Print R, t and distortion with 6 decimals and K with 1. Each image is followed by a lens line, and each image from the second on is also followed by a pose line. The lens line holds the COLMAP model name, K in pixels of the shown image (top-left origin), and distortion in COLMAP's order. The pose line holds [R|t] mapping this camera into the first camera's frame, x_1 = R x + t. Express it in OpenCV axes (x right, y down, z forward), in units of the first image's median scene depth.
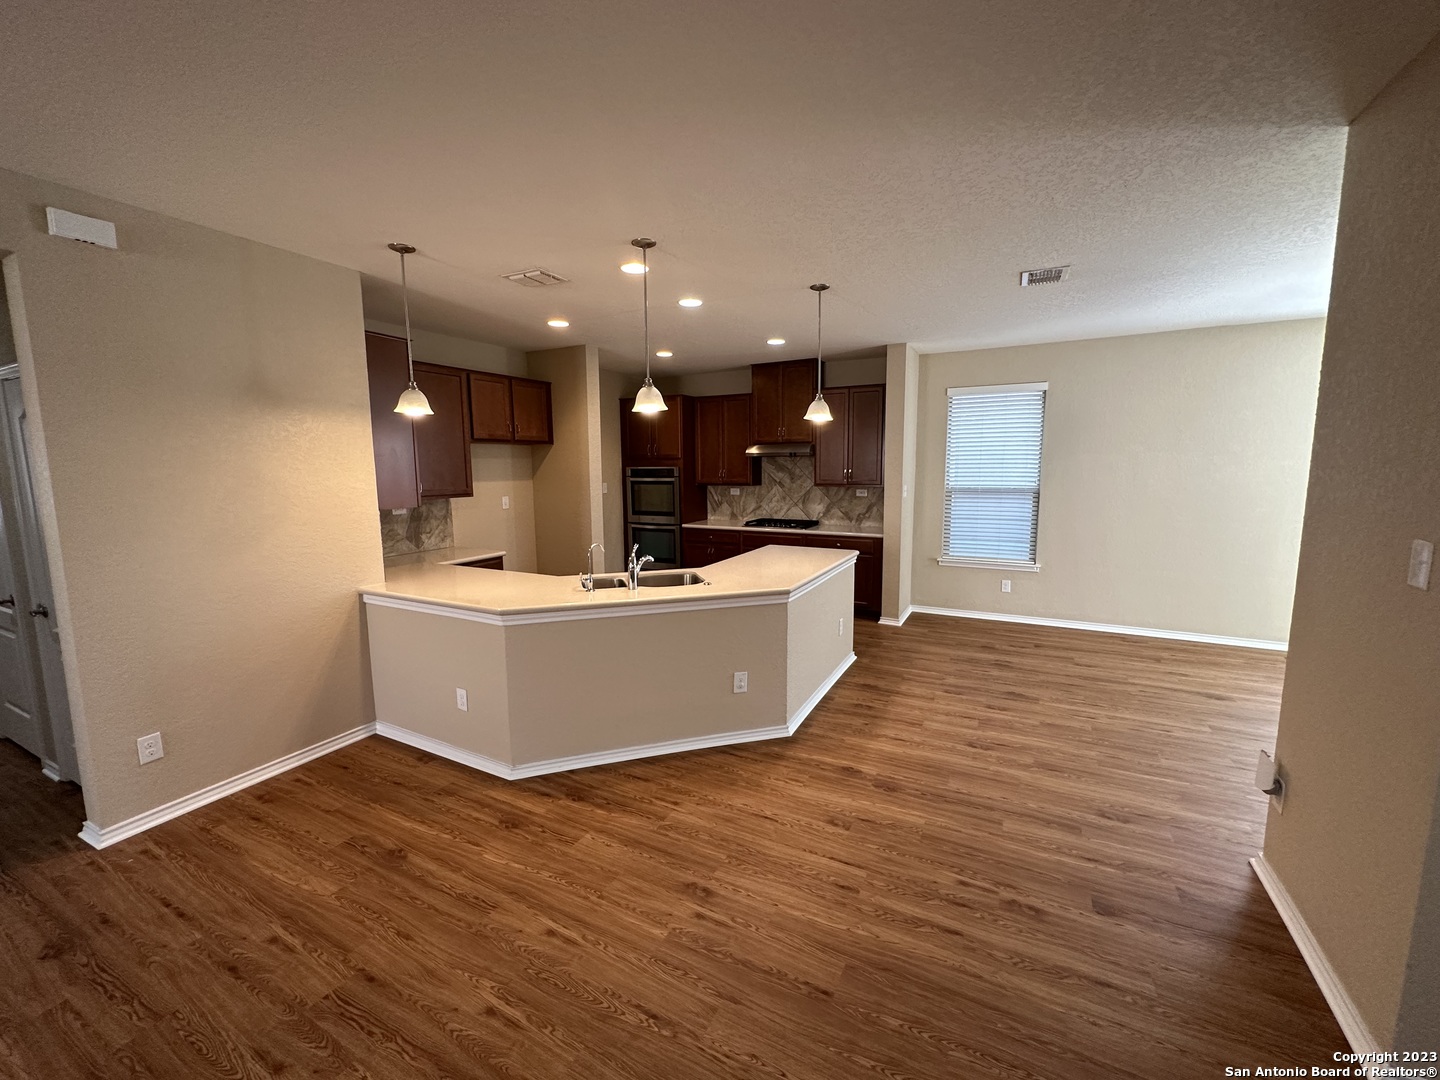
lens RADIAL K [[577.4, 0, 720.0], [0, 577.4, 538.4], [0, 0, 1]] dist [-0.002031, 0.000867]
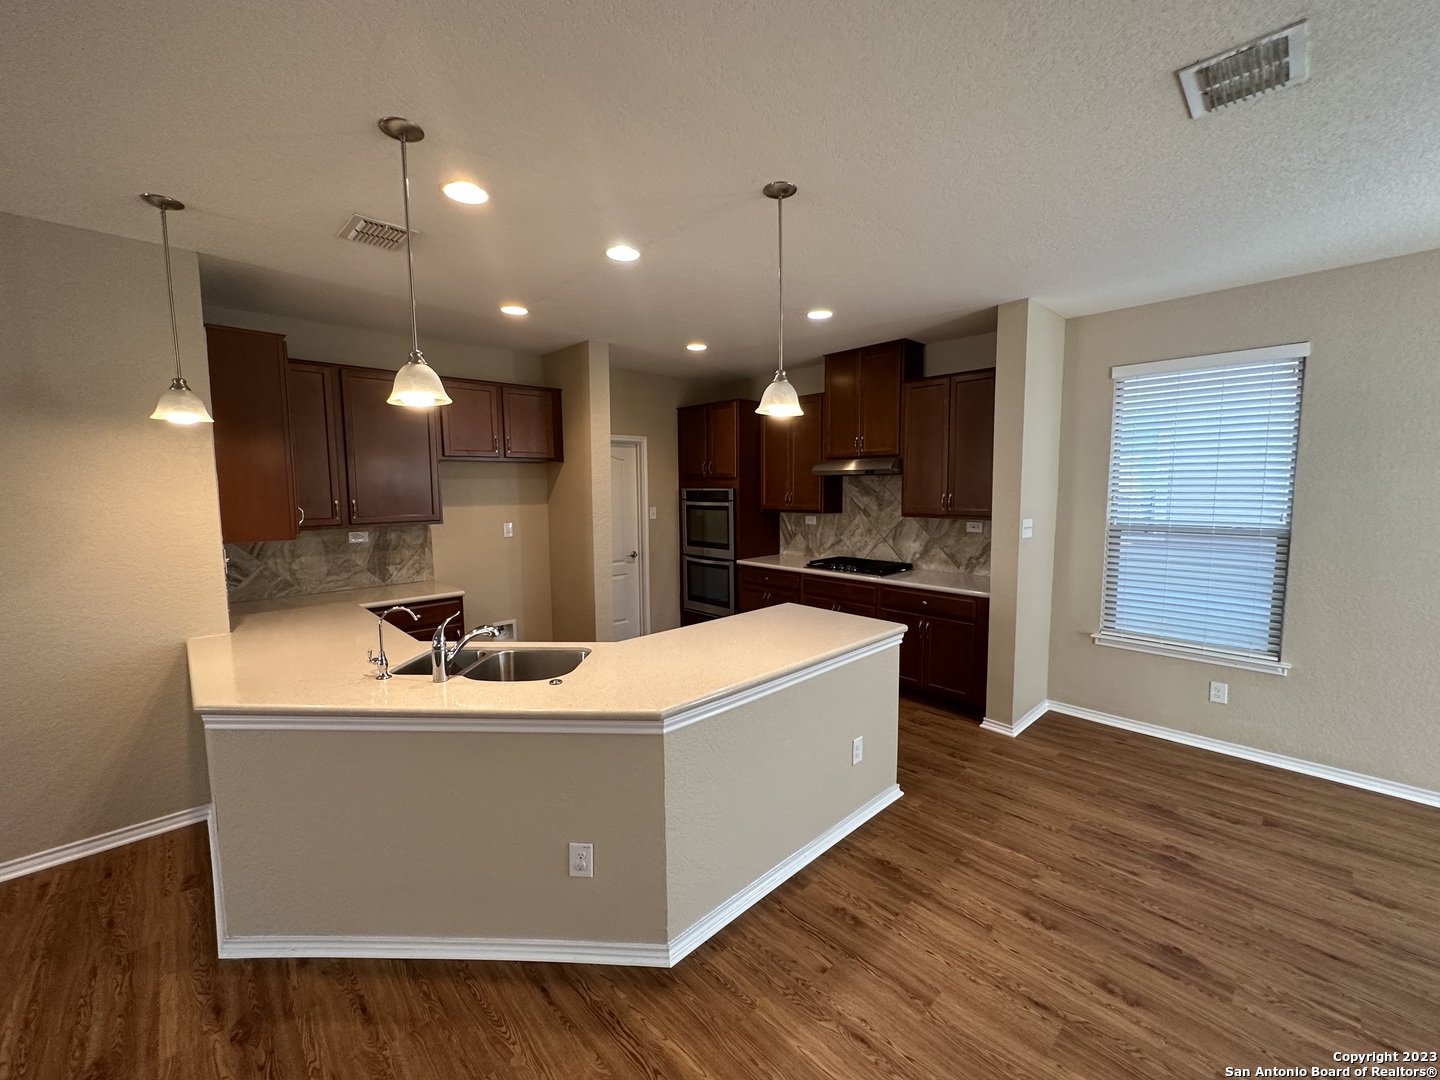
lens RADIAL K [[577.4, 0, 719.4], [0, 577.4, 538.3], [0, 0, 1]] dist [-0.002031, 0.000867]
pose [[0.946009, 0.031236, -0.322633, 0.298748], [-0.041673, 0.998806, -0.025492, -0.058568], [0.321451, 0.037561, 0.946181, 0.410283]]
